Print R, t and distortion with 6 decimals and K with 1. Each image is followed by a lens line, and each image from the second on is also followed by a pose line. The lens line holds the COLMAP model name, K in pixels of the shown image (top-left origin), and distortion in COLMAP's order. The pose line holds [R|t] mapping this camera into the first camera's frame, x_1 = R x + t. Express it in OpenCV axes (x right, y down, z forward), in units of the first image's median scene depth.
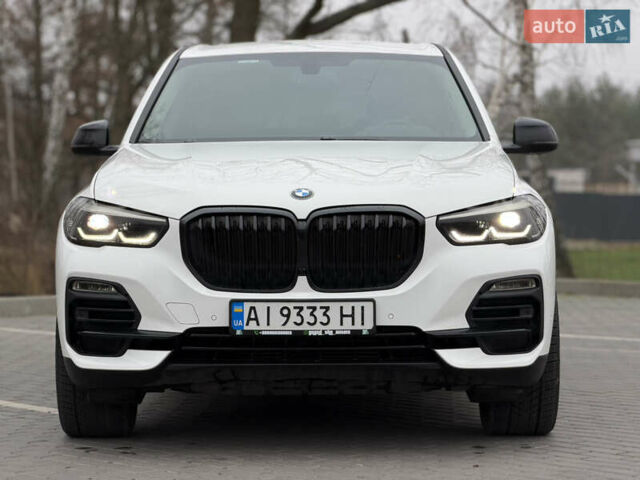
lens RADIAL K [[1861.1, 0, 320.0], [0, 1861.1, 240.0], [0, 0, 1]] dist [0.122653, 0.254030]
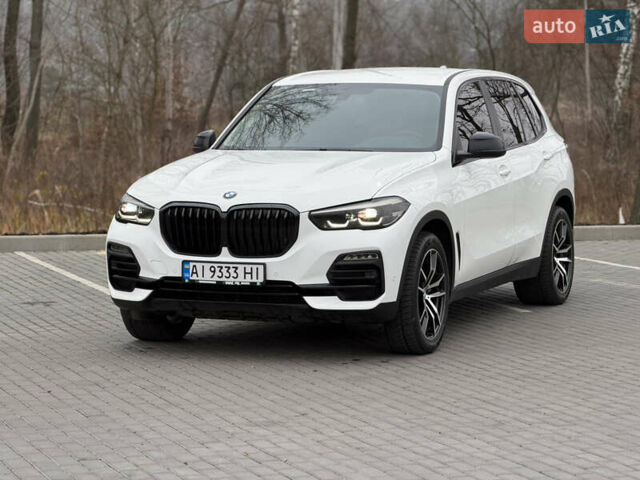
lens RADIAL K [[1861.1, 0, 320.0], [0, 1861.1, 240.0], [0, 0, 1]] dist [0.122653, 0.254030]
pose [[0.934551, 0.032270, -0.354364, 0.633030], [-0.014106, 0.998456, 0.053722, -0.073817], [0.355550, -0.045208, 0.933563, -0.464039]]
